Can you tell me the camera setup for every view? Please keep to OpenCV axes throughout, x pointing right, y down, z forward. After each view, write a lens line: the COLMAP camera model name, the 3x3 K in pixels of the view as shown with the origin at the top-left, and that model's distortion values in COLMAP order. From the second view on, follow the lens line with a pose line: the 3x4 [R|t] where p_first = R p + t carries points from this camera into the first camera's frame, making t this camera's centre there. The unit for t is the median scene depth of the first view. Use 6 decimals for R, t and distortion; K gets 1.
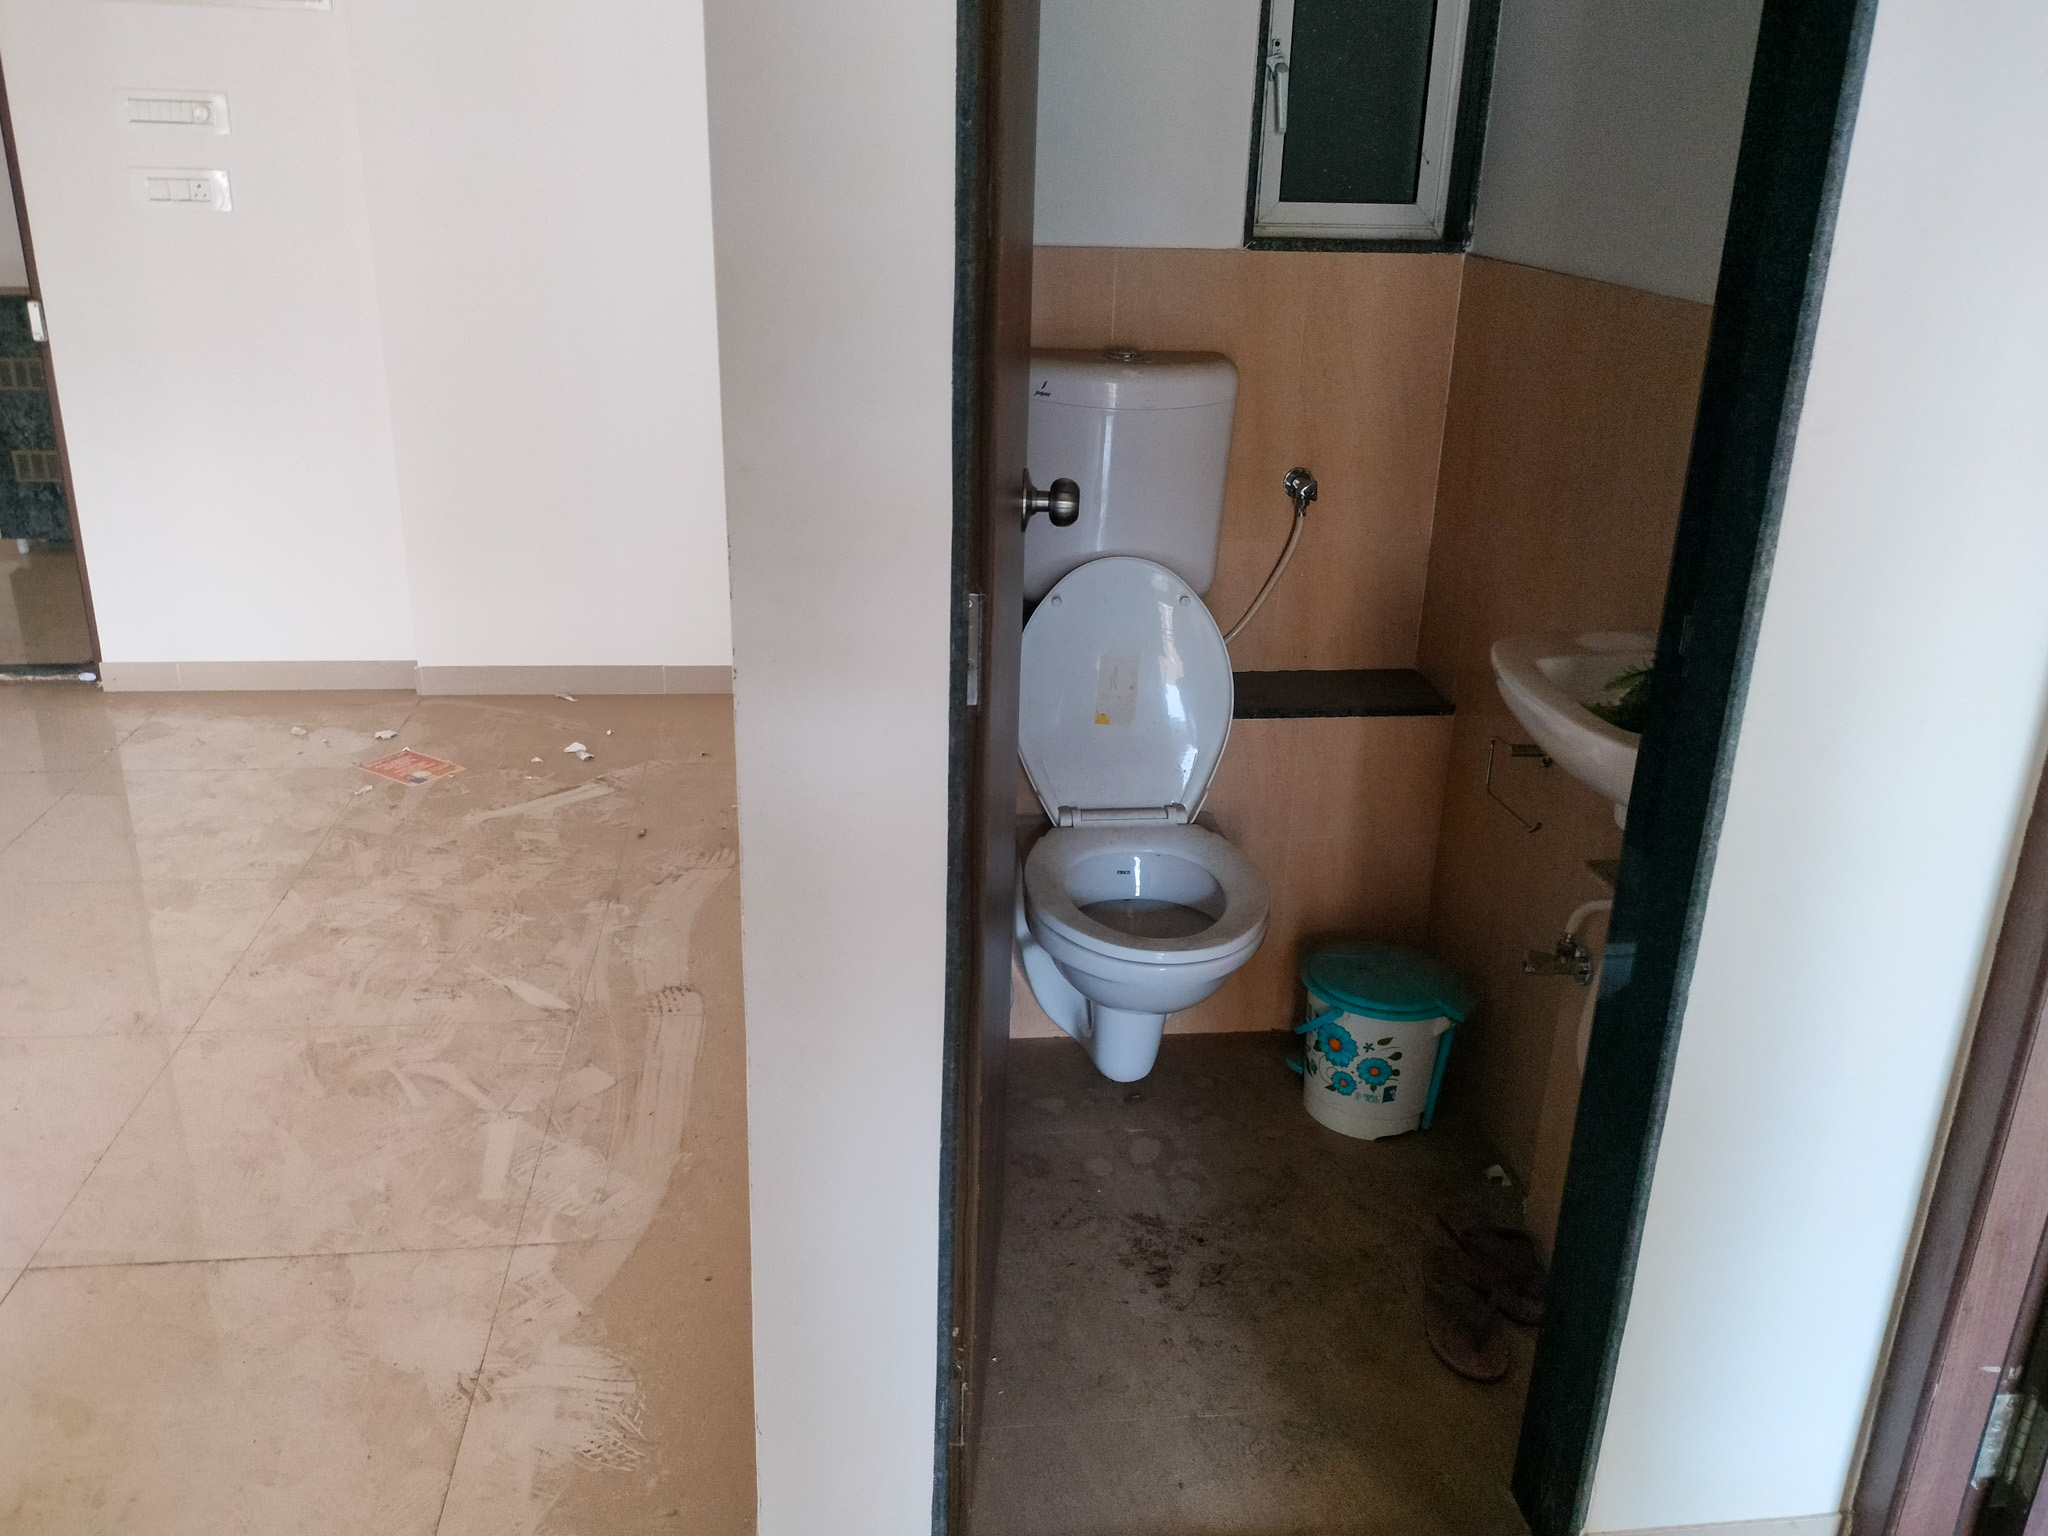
lens RADIAL K [[1647.1, 0, 1023.0], [0, 1647.1, 726.5], [0, 0, 1]] dist [0.068580, -0.164547]
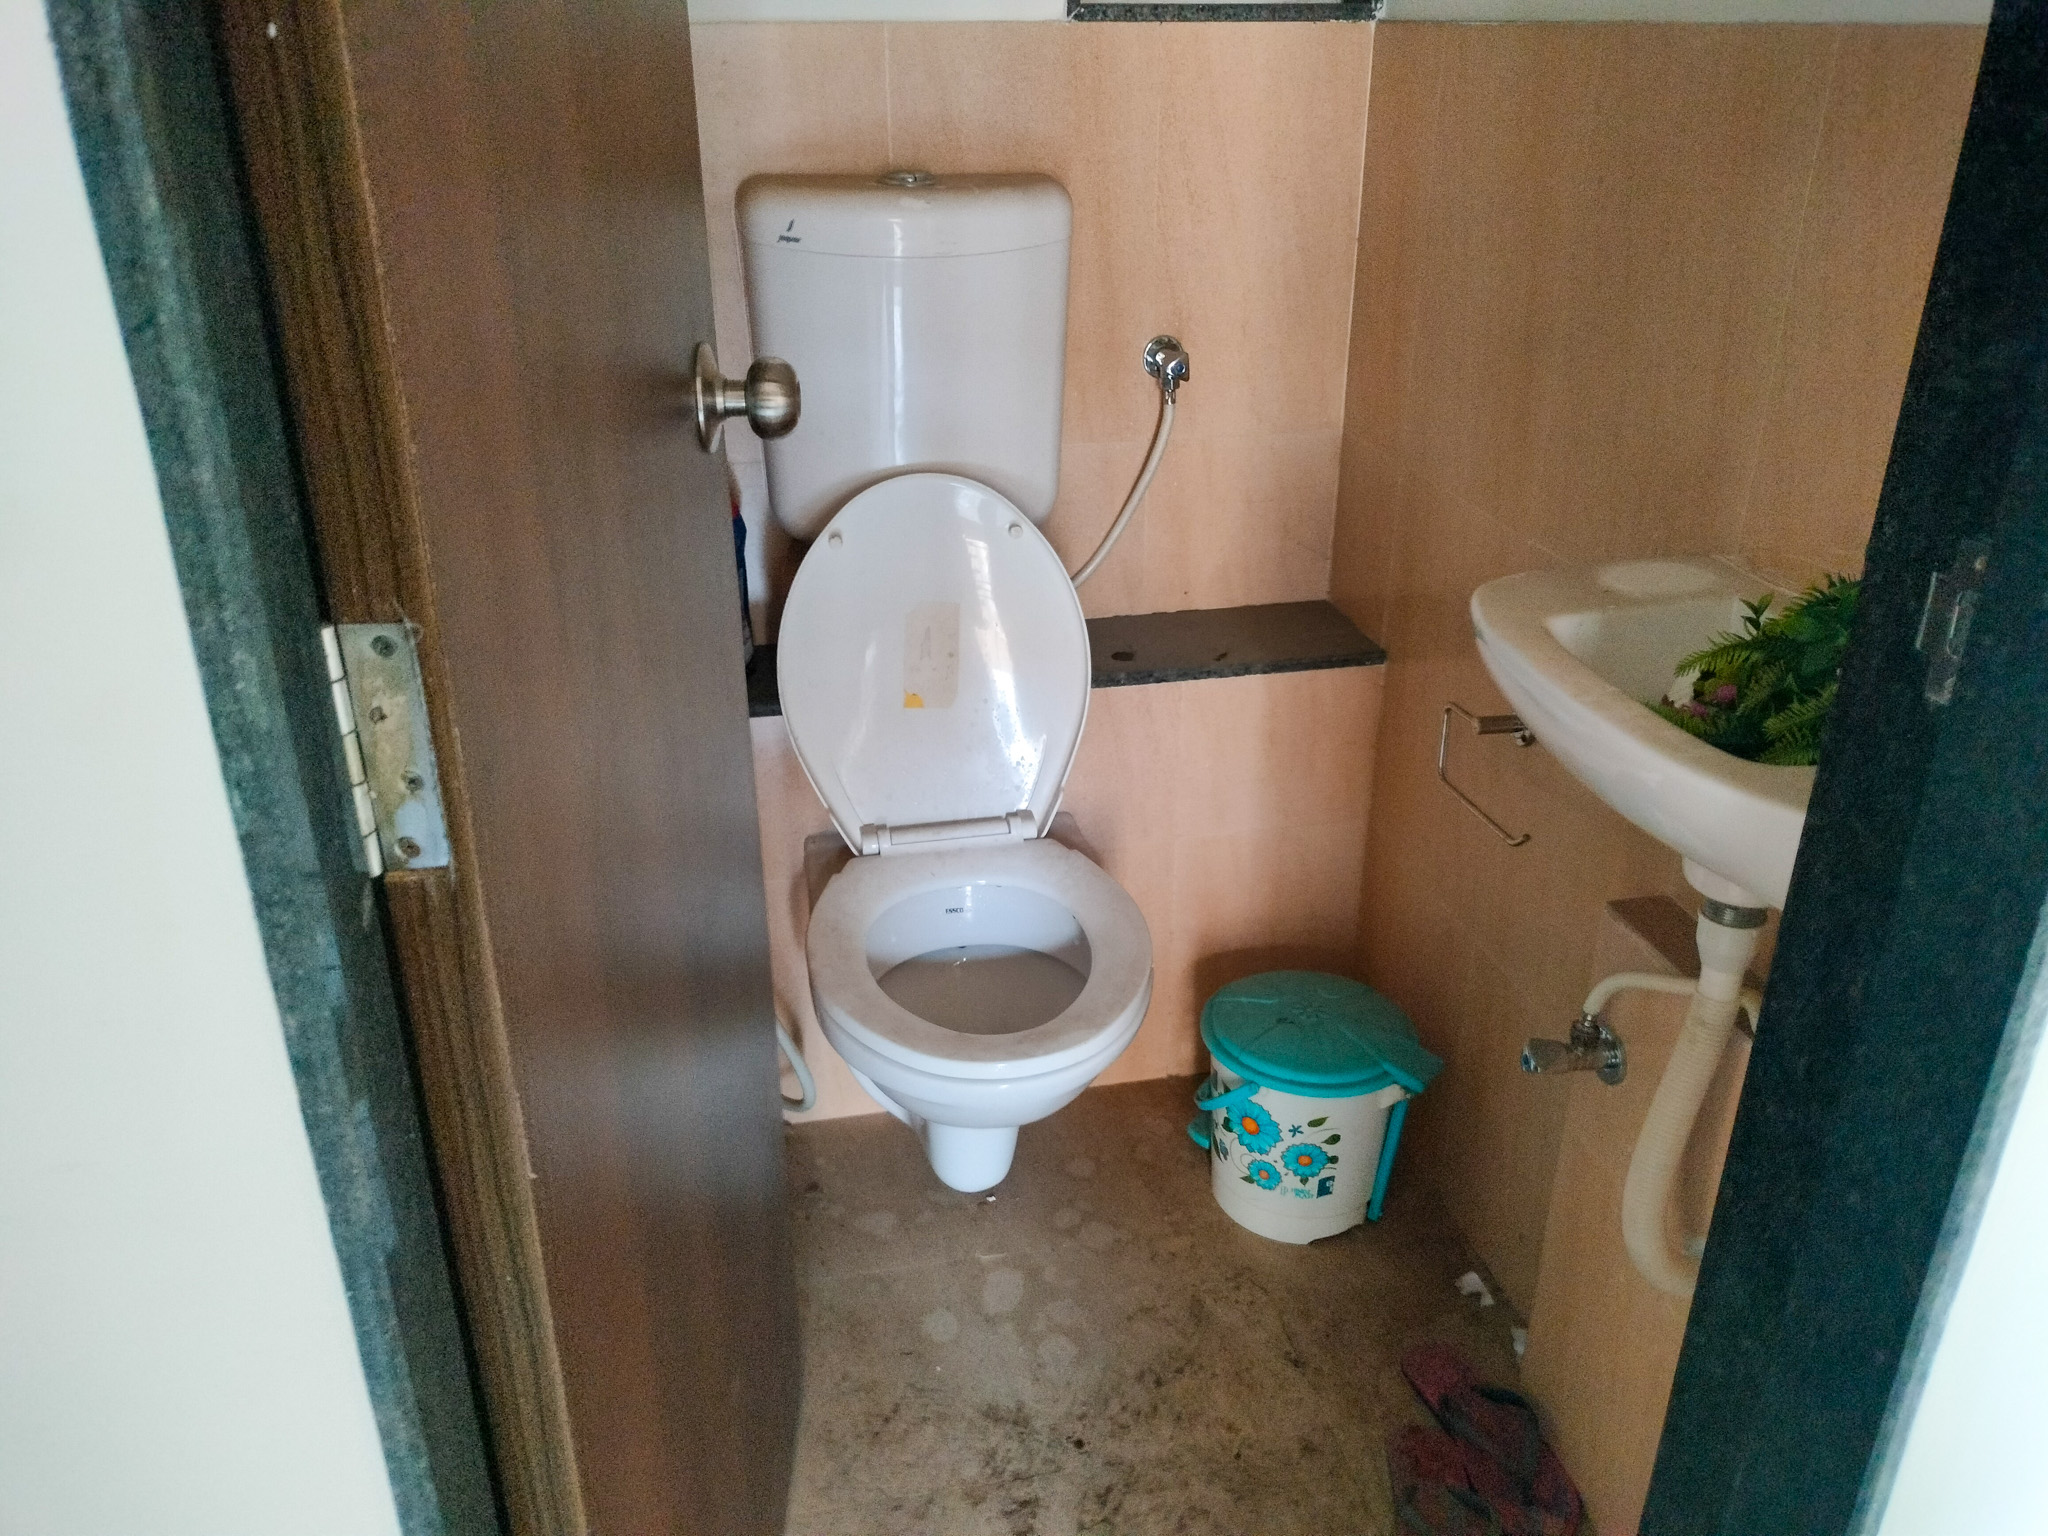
lens RADIAL K [[1555.7, 0, 1070.0], [0, 1555.7, 756.2], [0, 0, 1]] dist [0.077773, -0.128300]
pose [[0.994412, -0.066152, 0.082268, 0.060957], [0.058466, 0.993989, 0.092564, -0.041140], [-0.087897, -0.087237, 0.992302, 0.323583]]
